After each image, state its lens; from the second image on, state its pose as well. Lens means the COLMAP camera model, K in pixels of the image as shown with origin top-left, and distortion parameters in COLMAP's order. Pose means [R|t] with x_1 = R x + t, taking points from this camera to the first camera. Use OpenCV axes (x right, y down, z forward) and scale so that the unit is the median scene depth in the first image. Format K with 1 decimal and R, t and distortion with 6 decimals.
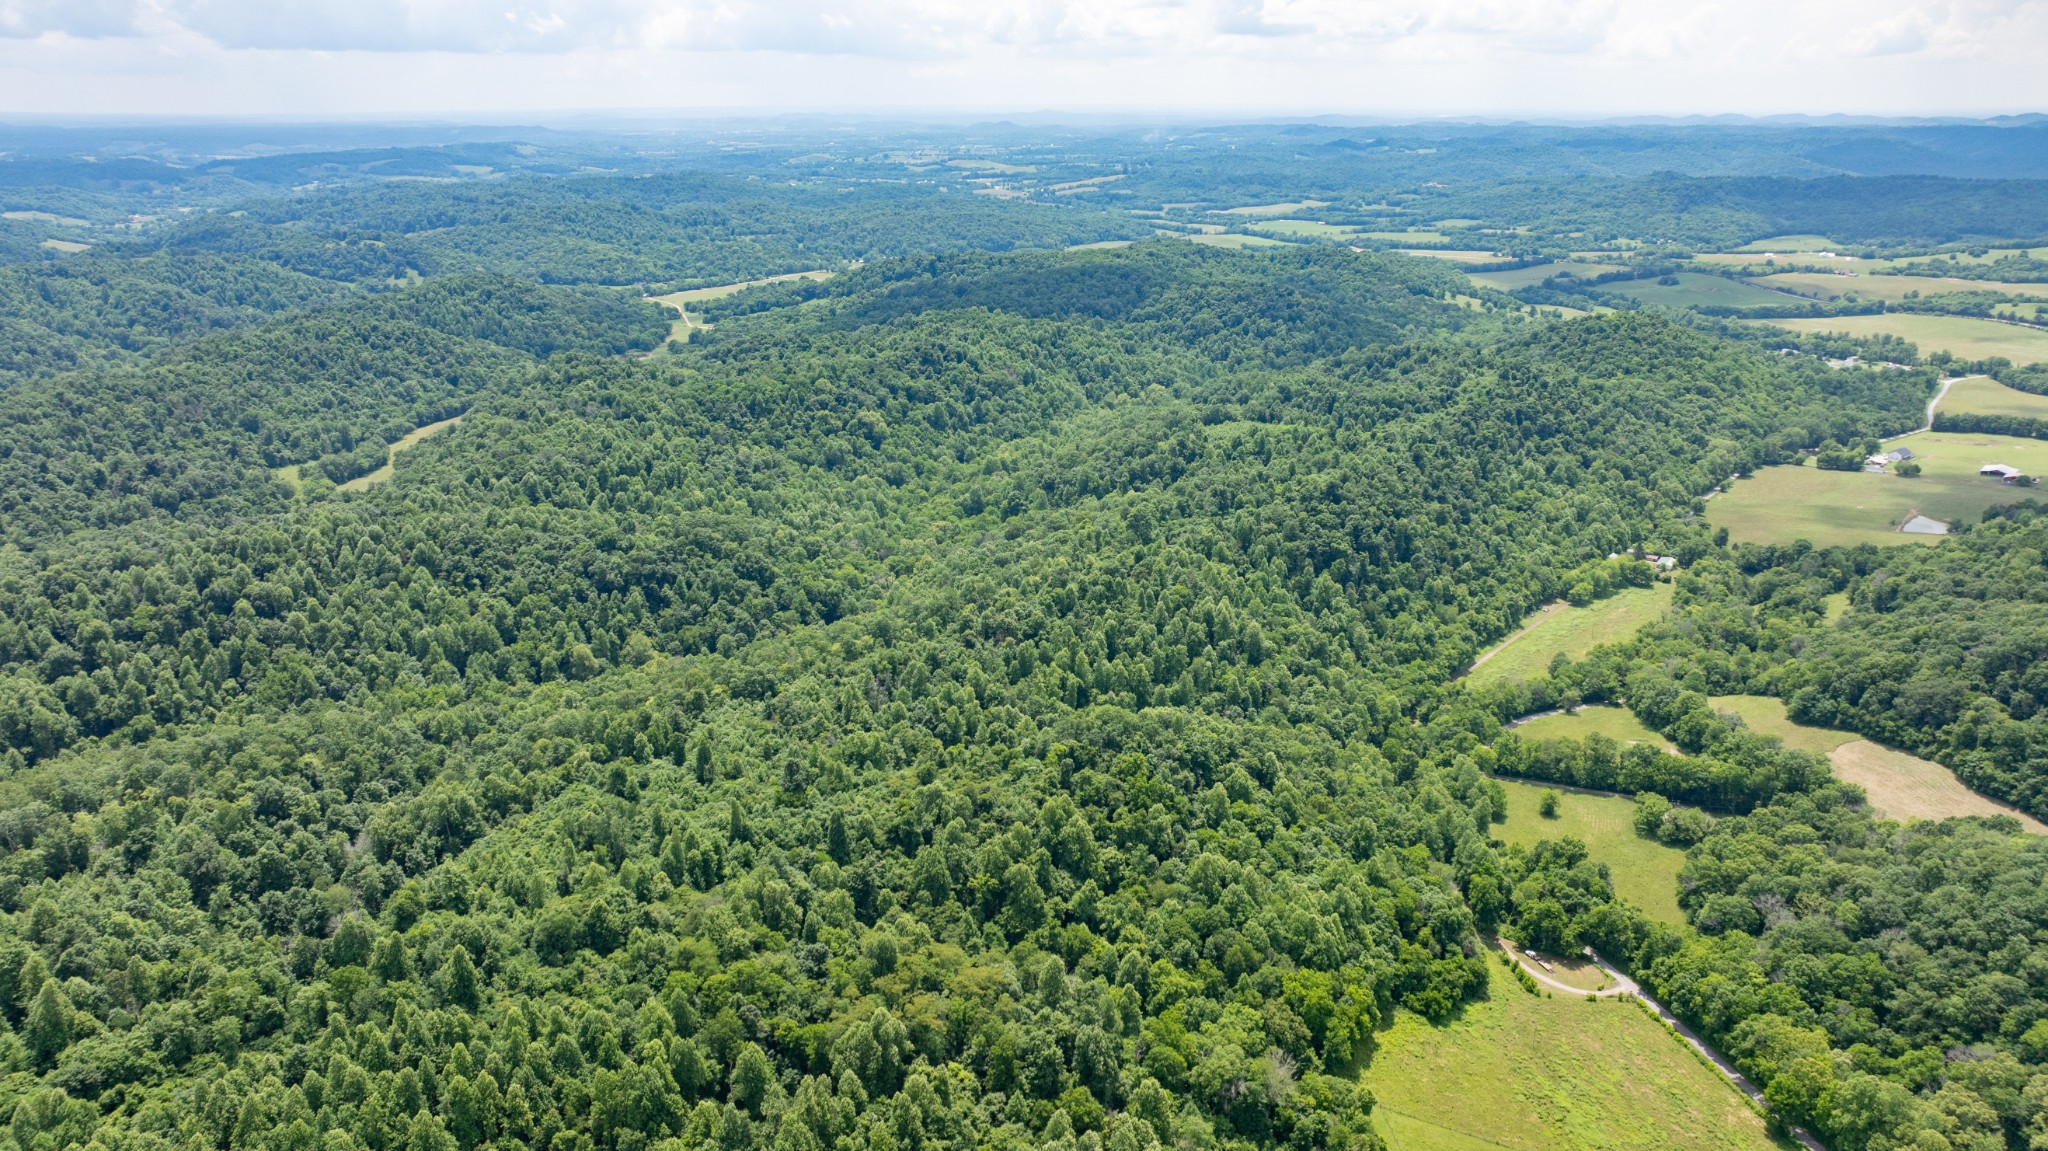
lens RADIAL K [[1438.7, 0, 1029.5], [0, 1438.7, 575.2], [0, 0, 1]] dist [-0.026231, 0.010830]
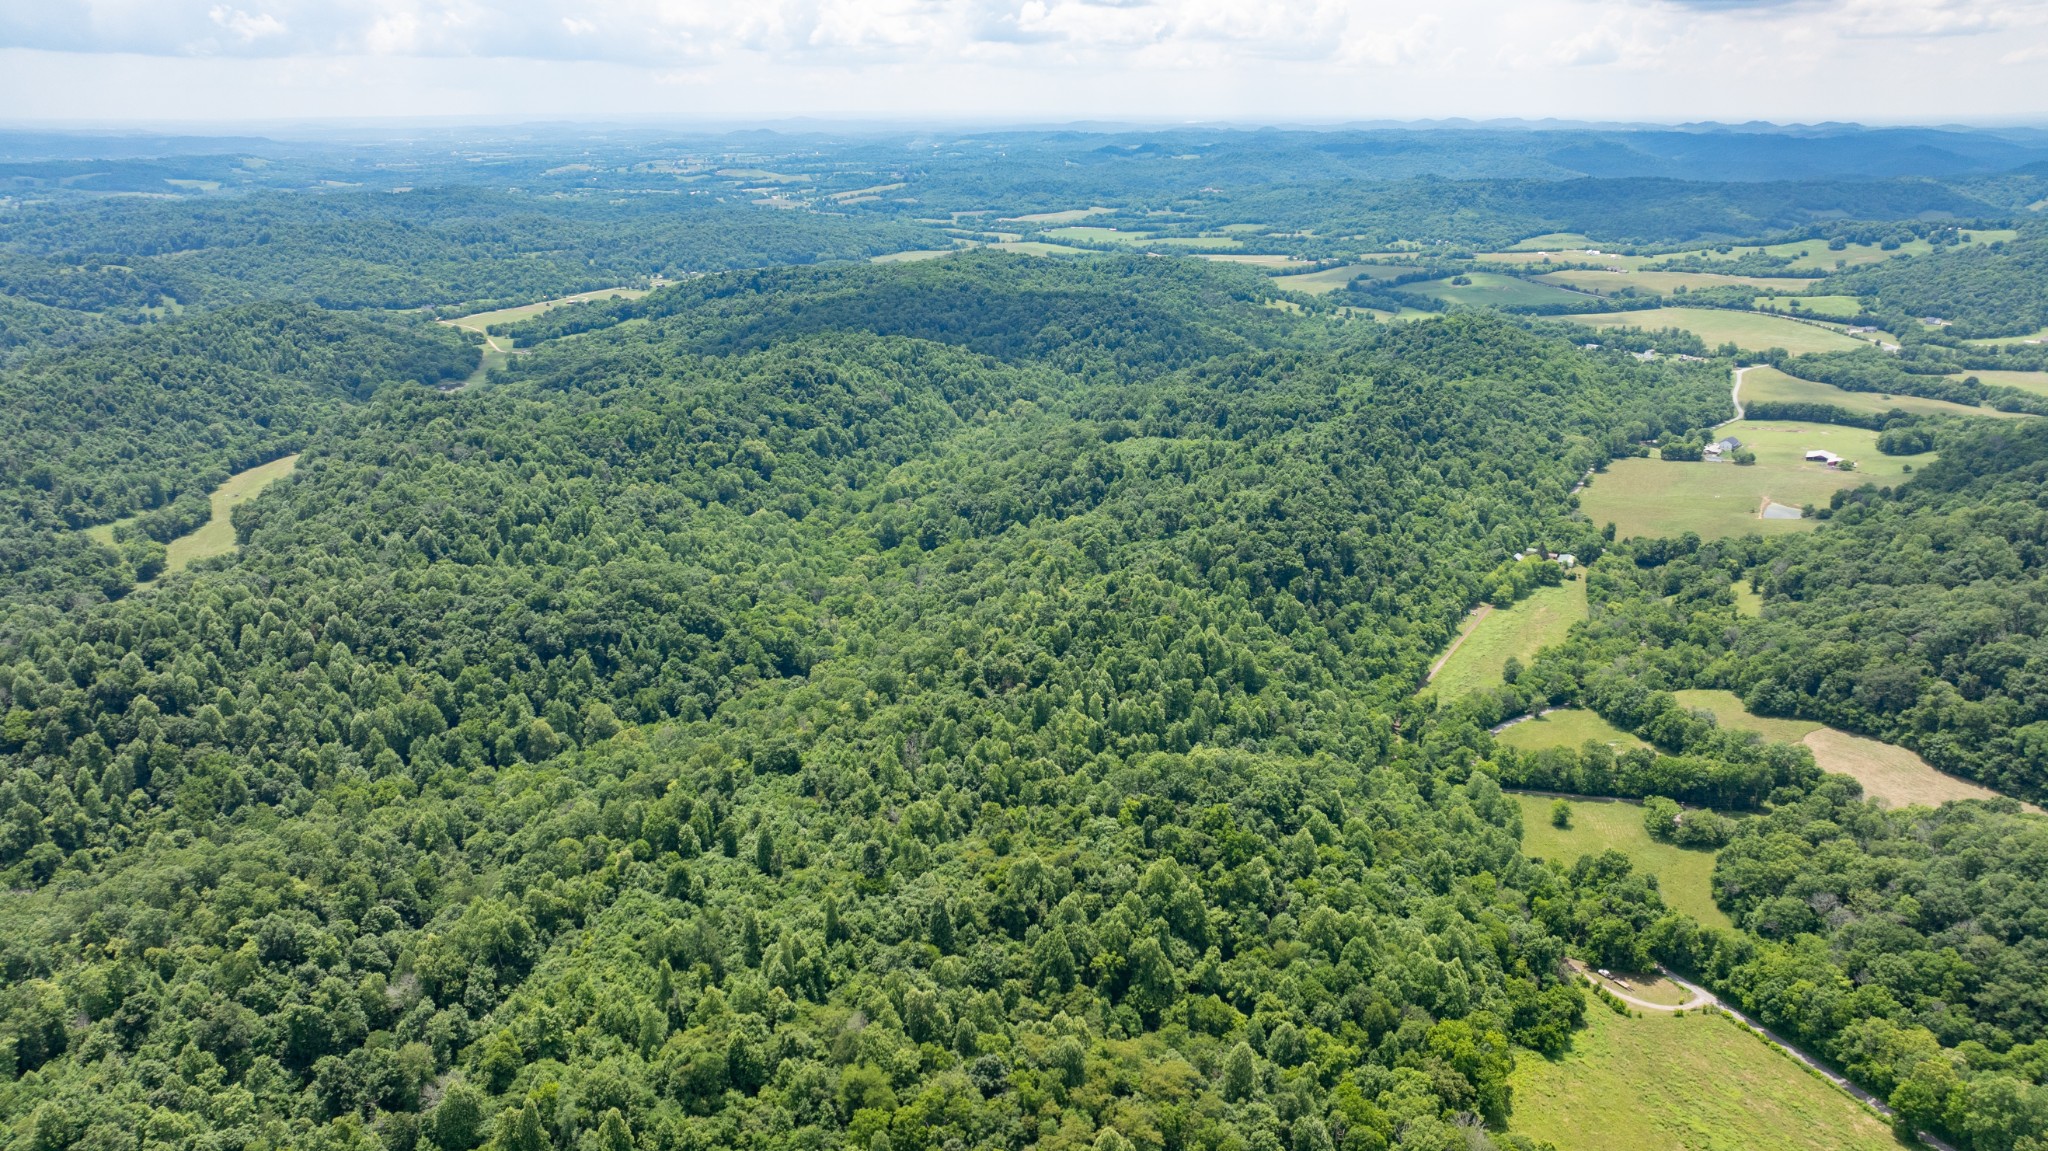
lens RADIAL K [[1438.7, 0, 1029.5], [0, 1438.7, 575.2], [0, 0, 1]] dist [-0.026231, 0.010830]
pose [[0.986063, -0.051788, 0.158107, -0.116549], [0.052442, 0.998624, 0.000036, -0.020913], [-0.157891, 0.008256, 0.987422, 0.046431]]
